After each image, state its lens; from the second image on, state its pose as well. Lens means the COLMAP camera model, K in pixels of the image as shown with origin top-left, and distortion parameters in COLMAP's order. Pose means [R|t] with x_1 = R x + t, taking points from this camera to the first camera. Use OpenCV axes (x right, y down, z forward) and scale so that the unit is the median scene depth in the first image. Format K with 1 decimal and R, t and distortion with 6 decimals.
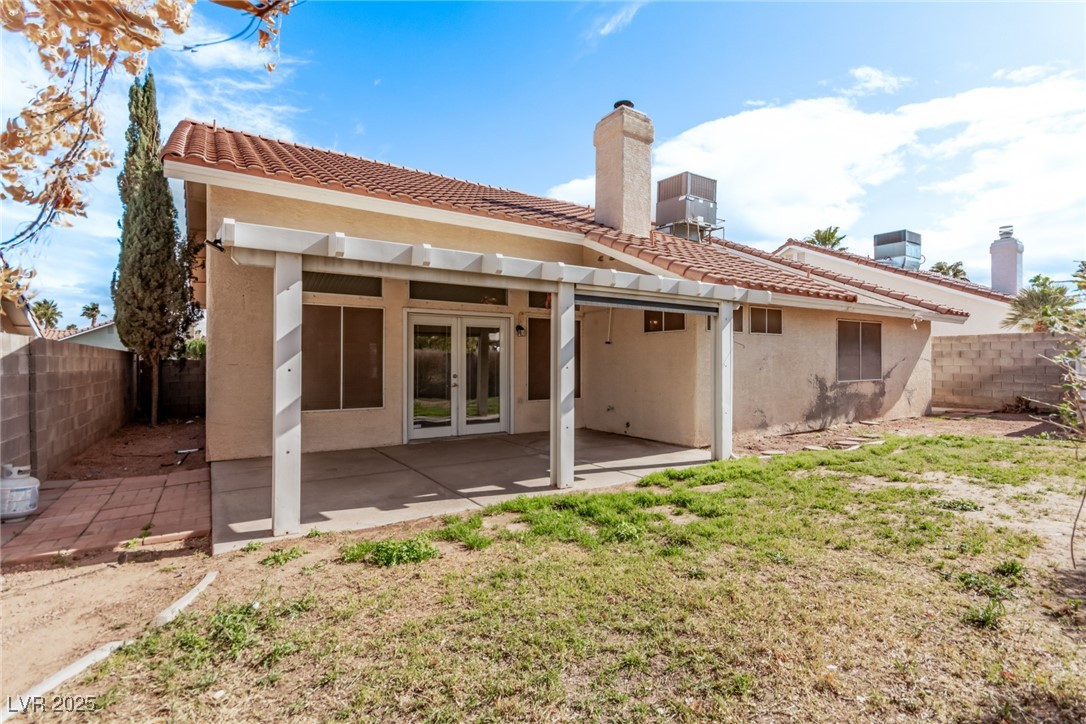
lens RADIAL K [[506.1, 0, 544.3], [0, 506.1, 362.2], [0, 0, 1]] dist [0.006673, 0.000712]
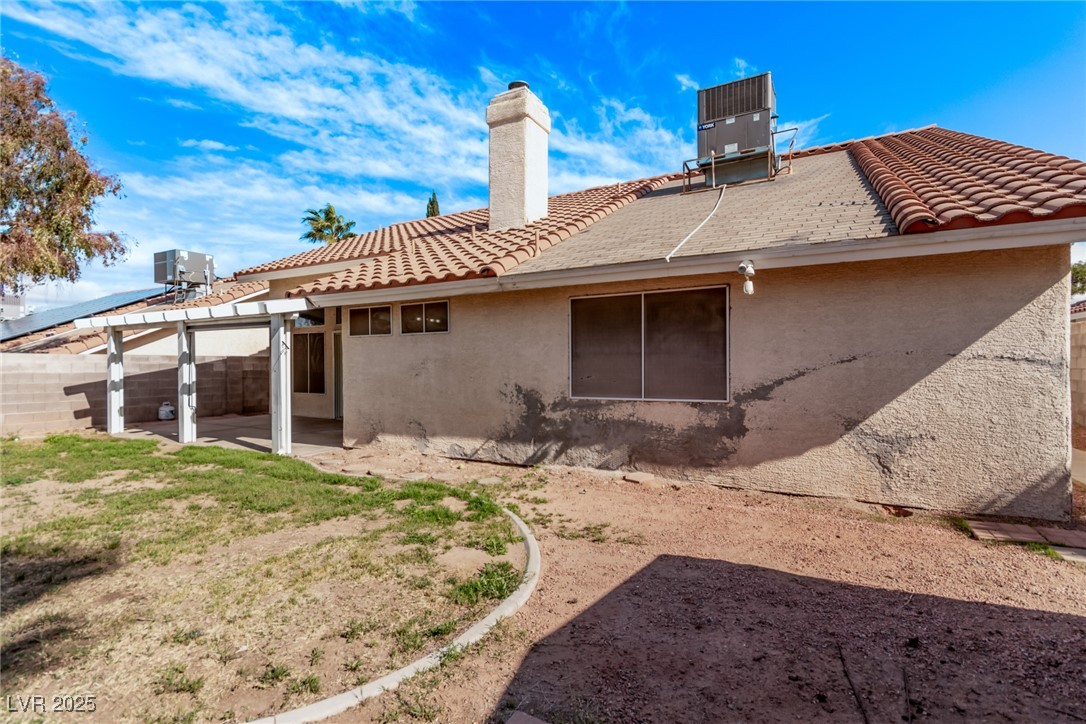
lens RADIAL K [[506.1, 0, 544.9], [0, 506.1, 363.2], [0, 0, 1]] dist [0.006673, 0.000712]
pose [[0.474690, -0.001125, -0.880152, 1.289969], [0.005761, 0.999982, 0.001829, -0.006602], [0.880134, -0.005938, 0.474688, 0.779256]]
